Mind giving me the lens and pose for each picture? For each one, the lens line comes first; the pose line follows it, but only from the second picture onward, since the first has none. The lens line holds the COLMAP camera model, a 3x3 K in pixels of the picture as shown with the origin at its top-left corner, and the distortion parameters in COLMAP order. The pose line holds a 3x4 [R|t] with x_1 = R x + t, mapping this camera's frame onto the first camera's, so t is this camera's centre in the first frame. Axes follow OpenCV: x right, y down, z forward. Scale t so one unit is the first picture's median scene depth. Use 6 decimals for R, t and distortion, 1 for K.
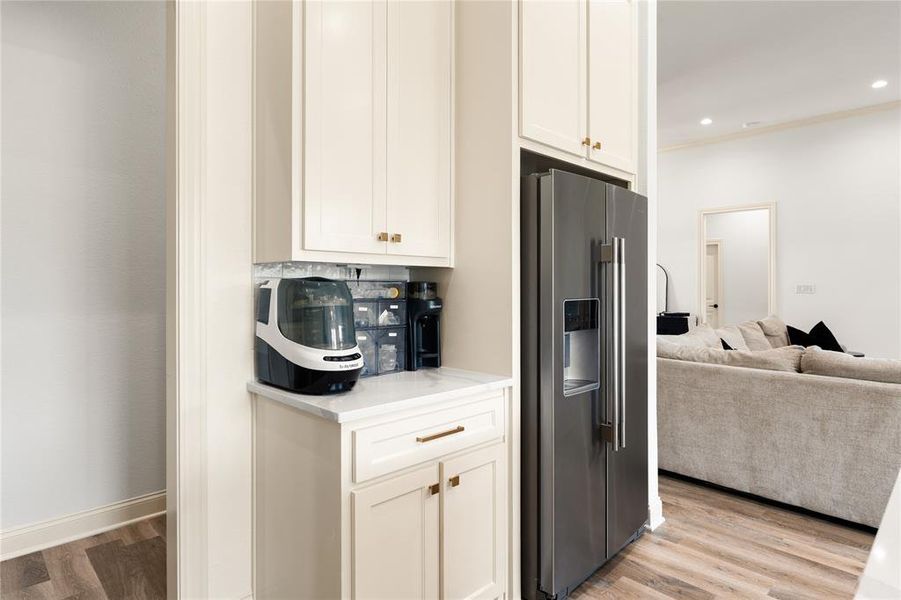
lens RADIAL K [[505.1, 0, 449.3], [0, 505.1, 287.6], [0, 0, 1]] dist [0.000198, -0.000262]
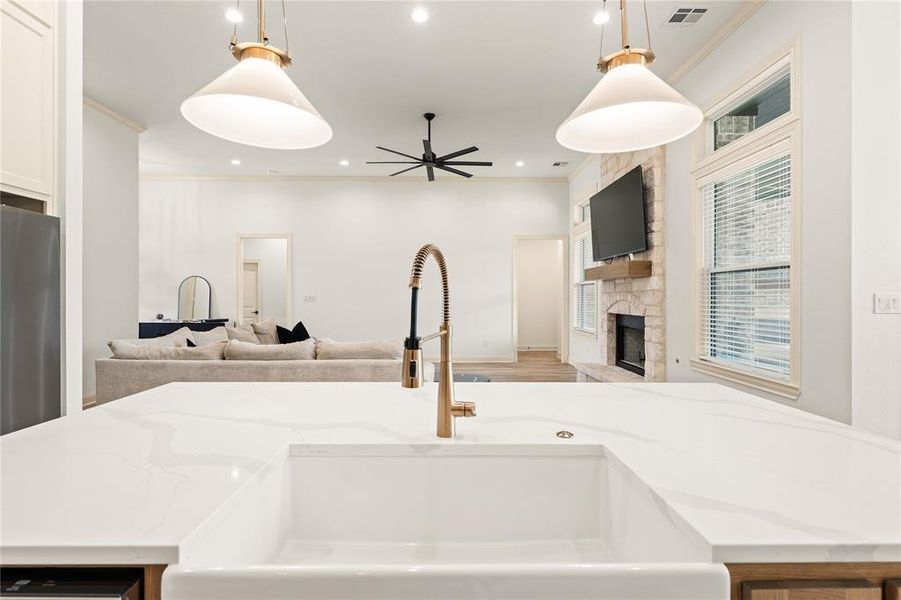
lens RADIAL K [[433.6, 0, 449.8], [0, 433.6, 297.6], [0, 0, 1]] dist [-0.001518, -0.000337]
pose [[0.691216, -0.002292, 0.722644, 0.294557], [0.002208, 0.999997, 0.001060, -0.000117], [-0.722645, 0.000863, 0.691219, -0.284177]]
